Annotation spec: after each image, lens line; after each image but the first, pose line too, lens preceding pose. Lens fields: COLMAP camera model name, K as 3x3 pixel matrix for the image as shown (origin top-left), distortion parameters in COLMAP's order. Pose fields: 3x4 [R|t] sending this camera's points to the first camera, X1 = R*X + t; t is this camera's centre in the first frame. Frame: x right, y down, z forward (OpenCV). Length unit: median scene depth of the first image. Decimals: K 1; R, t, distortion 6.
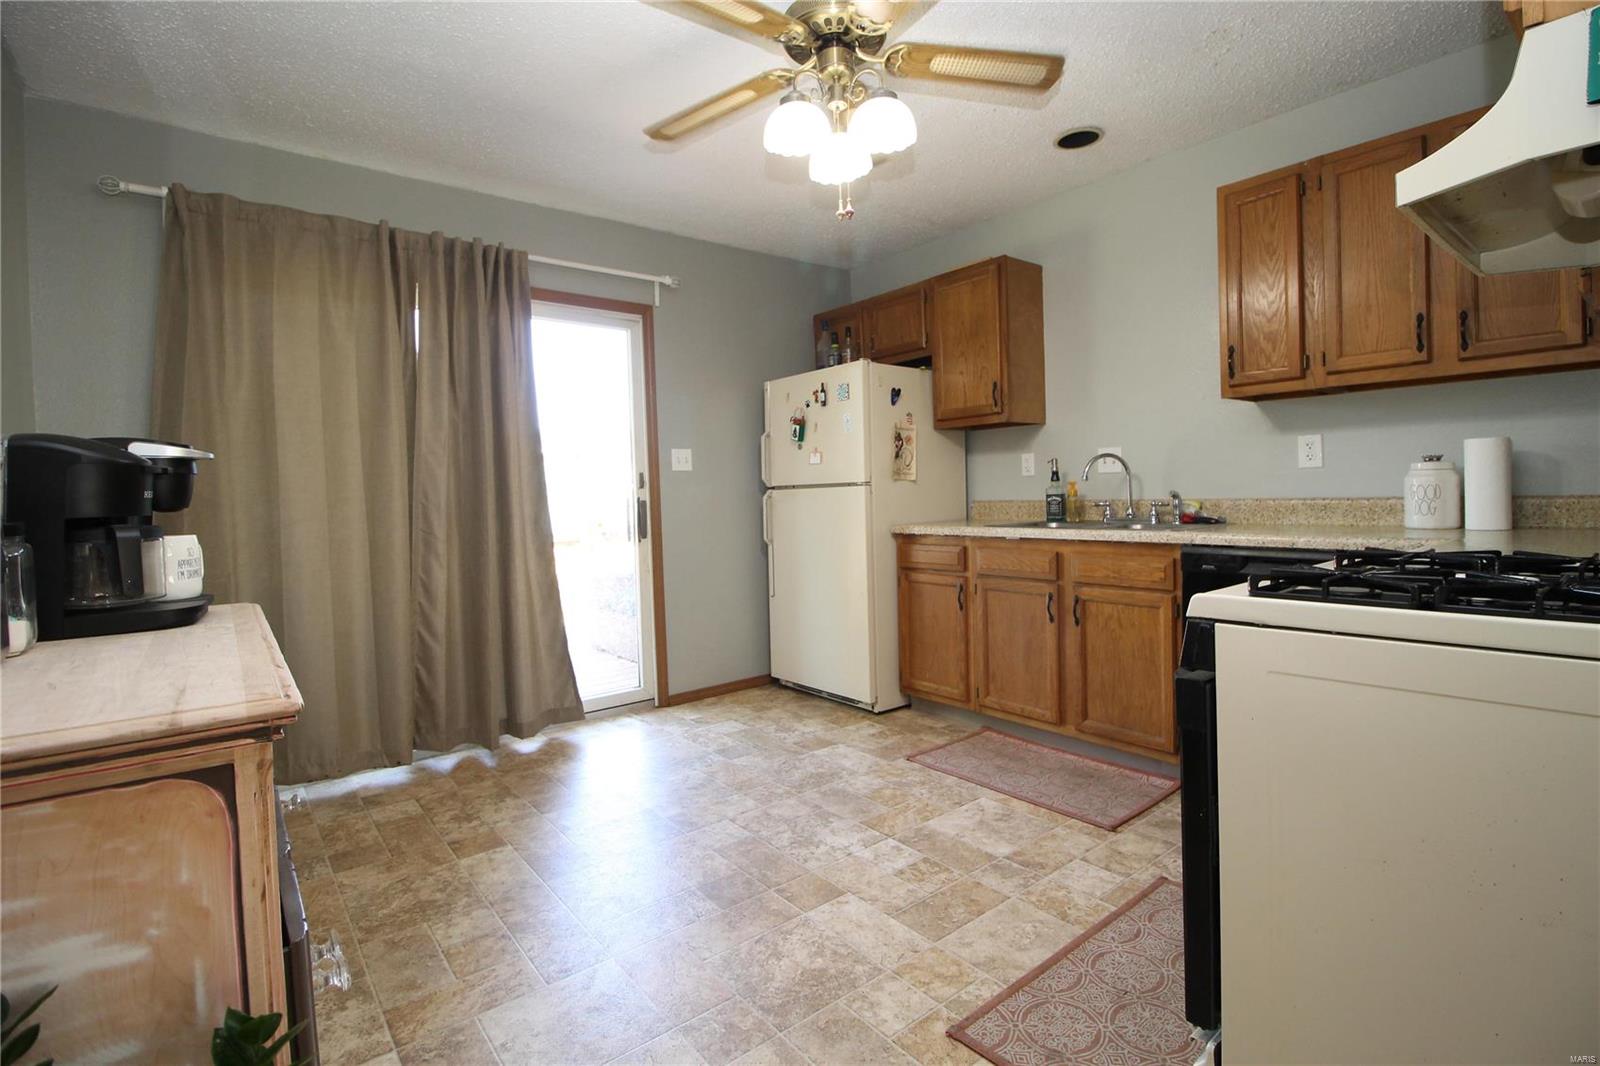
lens RADIAL K [[752.8, 0, 810.9], [0, 752.8, 511.0], [0, 0, 1]] dist [0.000775, -0.012372]
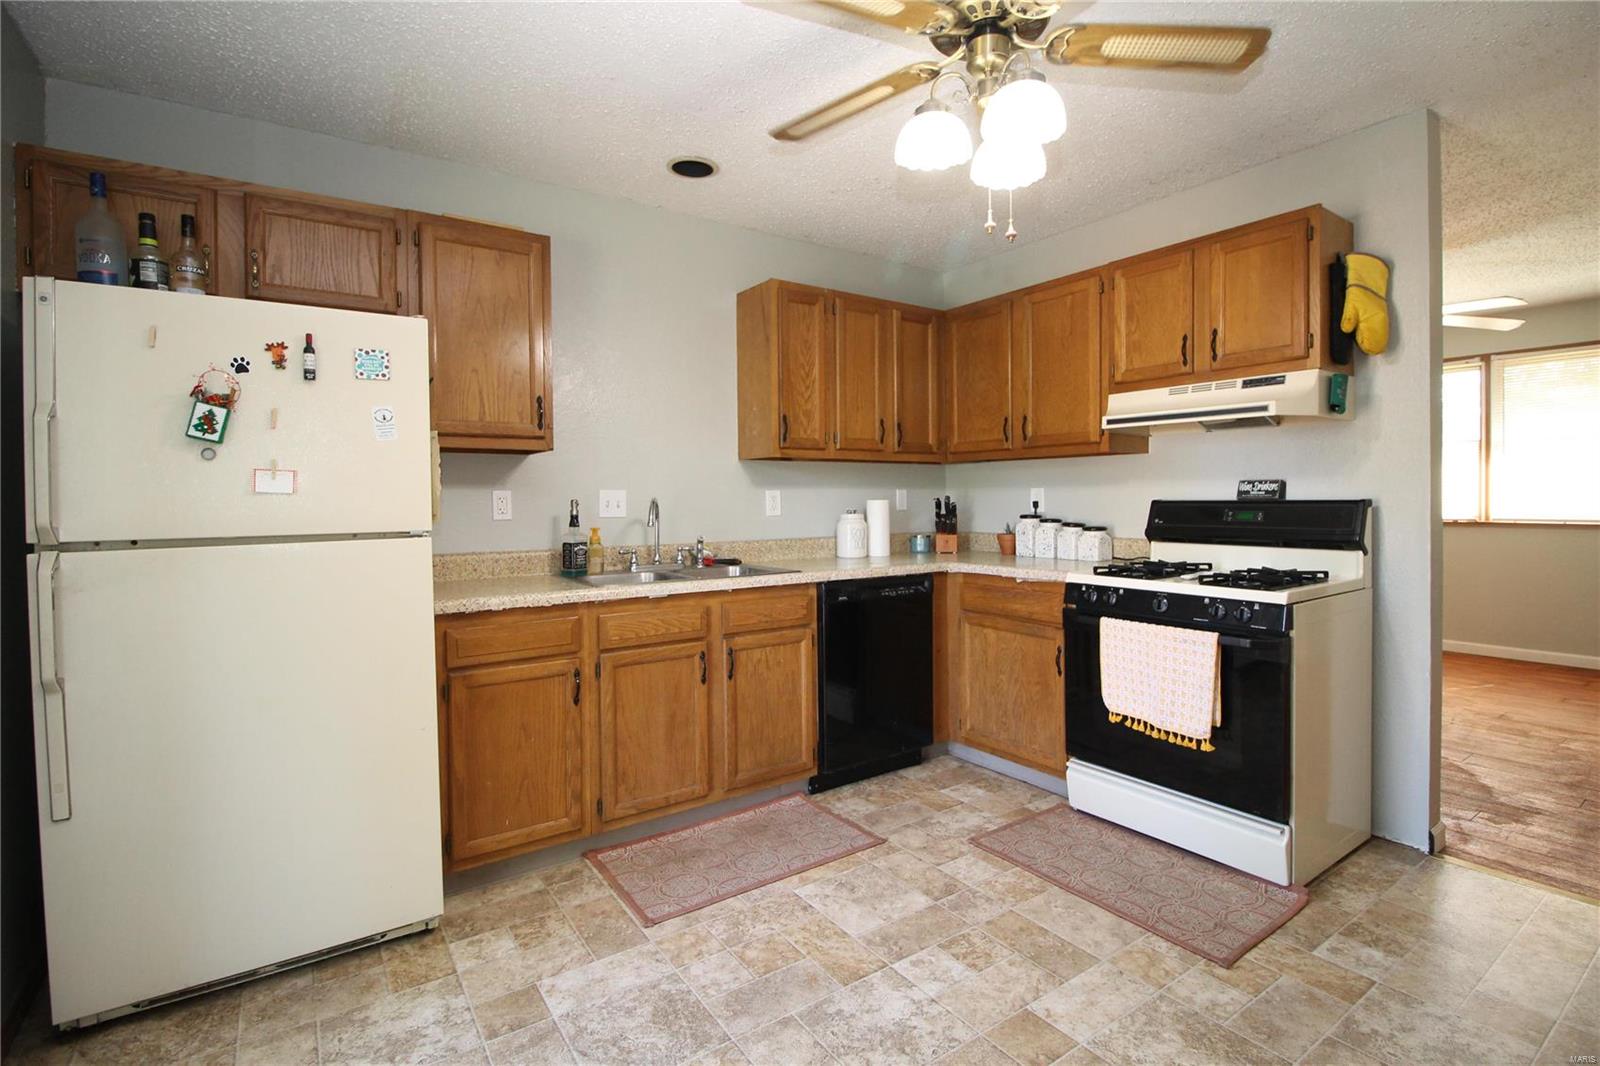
lens RADIAL K [[752.8, 0, 810.9], [0, 752.8, 511.0], [0, 0, 1]] dist [0.000775, -0.012372]
pose [[0.069664, 0.011711, 0.997502, -0.553559], [0.033462, 0.999341, -0.014070, -0.041297], [-0.997009, 0.034358, 0.069226, 0.769570]]
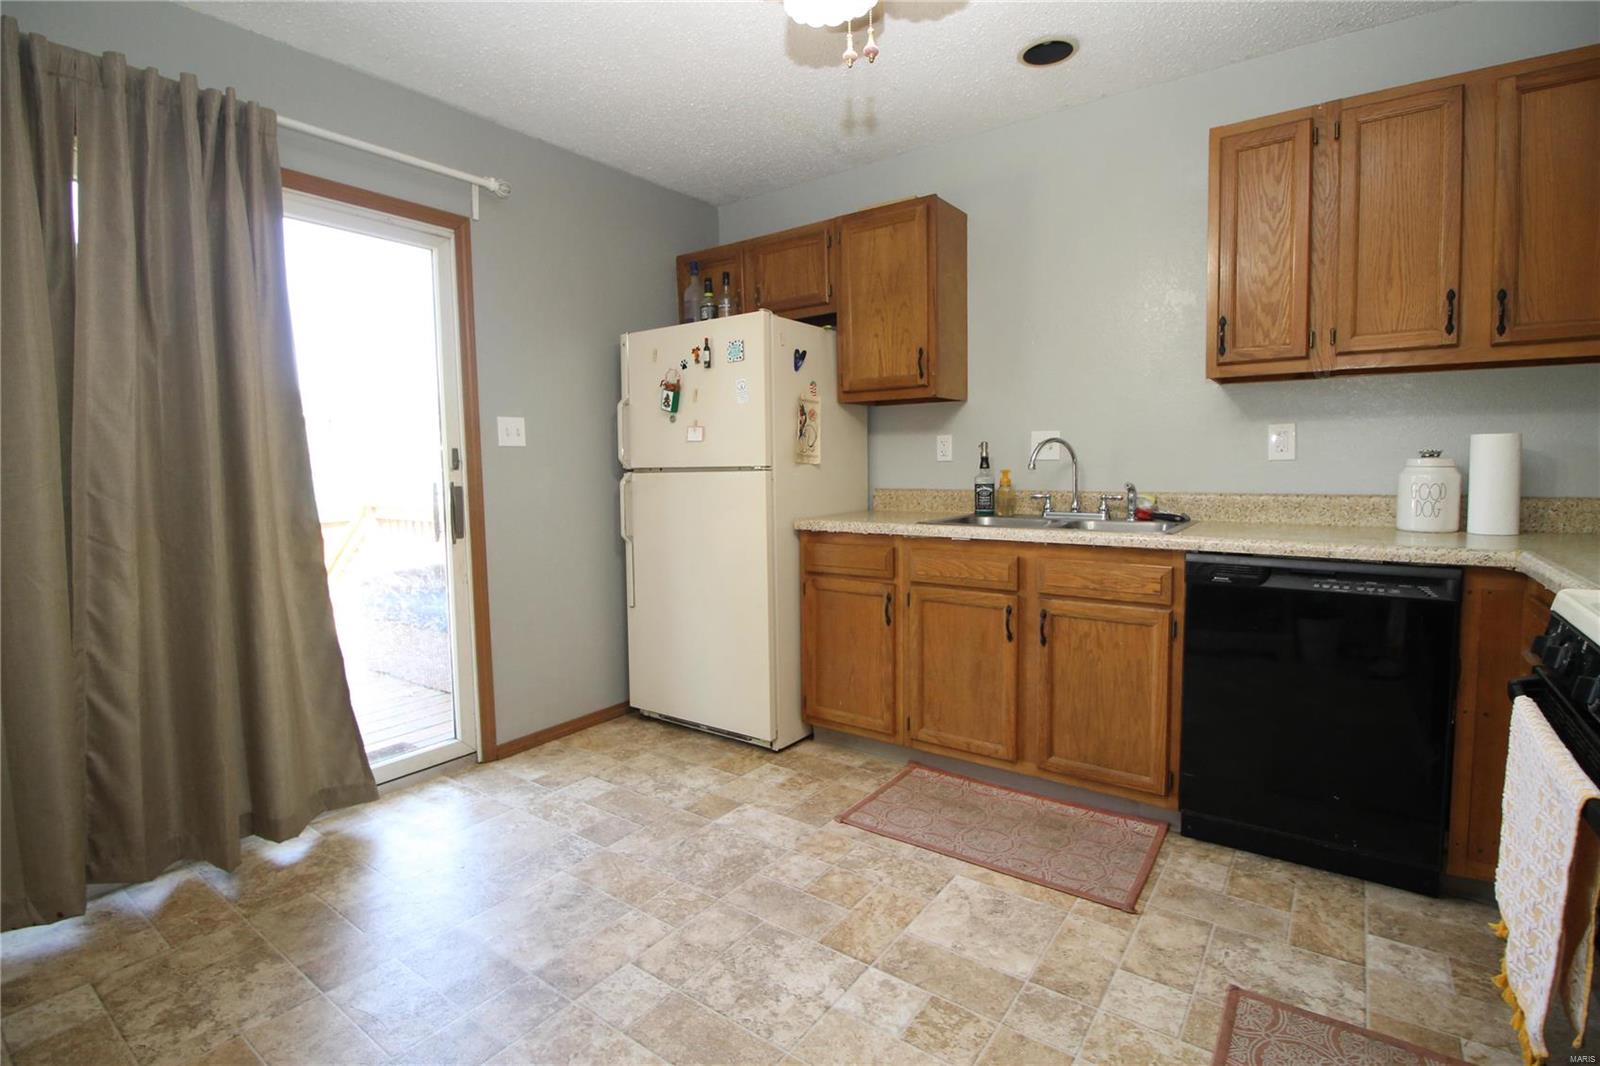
lens RADIAL K [[752.8, 0, 808.0], [0, 752.8, 512.3], [0, 0, 1]] dist [-0.001124, -0.011609]
pose [[0.964581, -0.002562, 0.263773, -0.108673], [-0.006956, 0.999358, 0.035145, -0.020796], [-0.263694, -0.035735, 0.963944, 0.253839]]
